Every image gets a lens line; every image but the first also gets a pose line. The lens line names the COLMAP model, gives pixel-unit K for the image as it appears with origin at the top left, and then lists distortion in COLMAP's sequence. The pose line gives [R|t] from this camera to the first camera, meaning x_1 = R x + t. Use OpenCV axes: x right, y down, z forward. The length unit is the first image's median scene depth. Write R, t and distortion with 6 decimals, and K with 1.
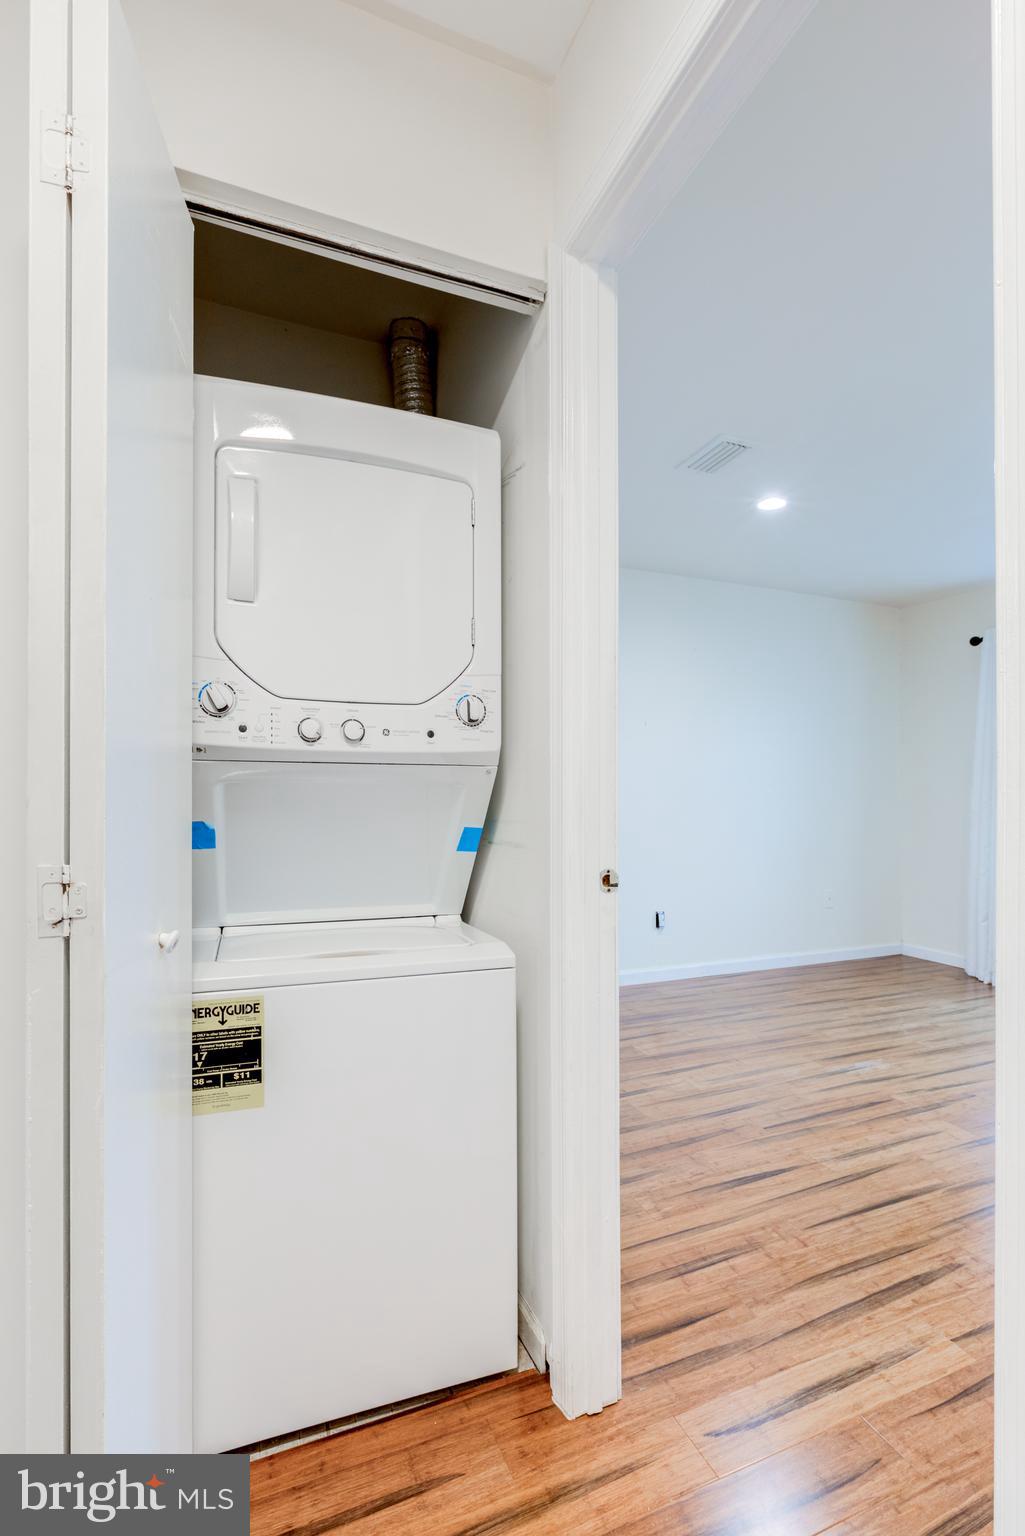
lens RADIAL K [[705.3, 0, 528.3], [0, 705.3, 796.1], [0, 0, 1]] dist [-0.007261, 0.000364]
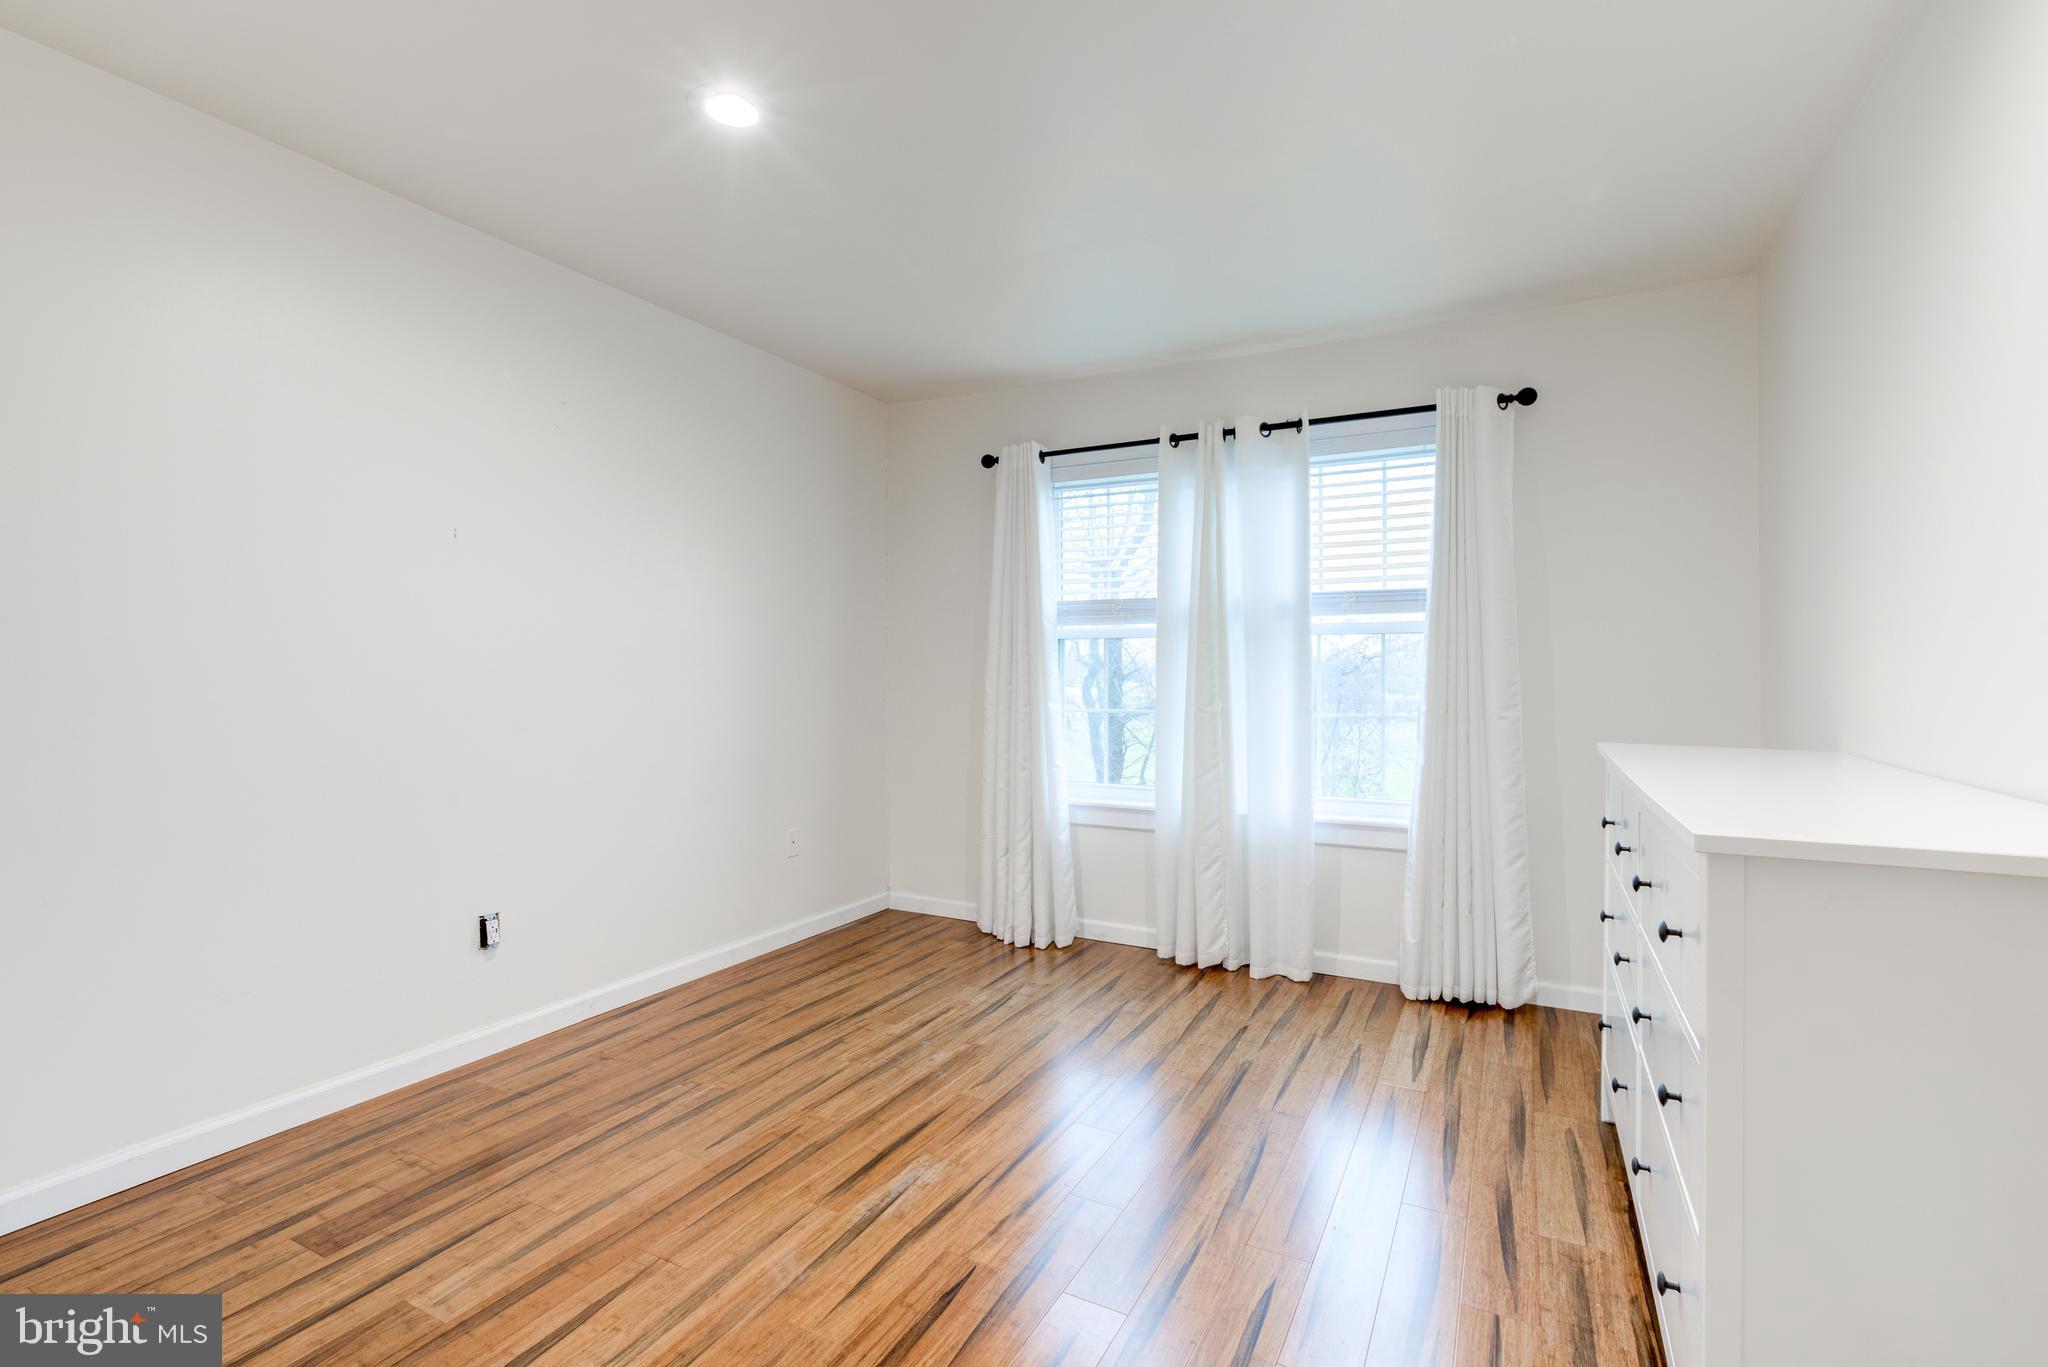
lens RADIAL K [[940.4, 0, 1018.4], [0, 940.4, 675.6], [0, 0, 1]] dist [-0.007261, 0.000364]
pose [[0.773316, -0.005098, 0.634001, 0.069721], [0.001781, 0.999981, 0.005869, -0.011742], [-0.634019, -0.003409, 0.773310, 0.306342]]
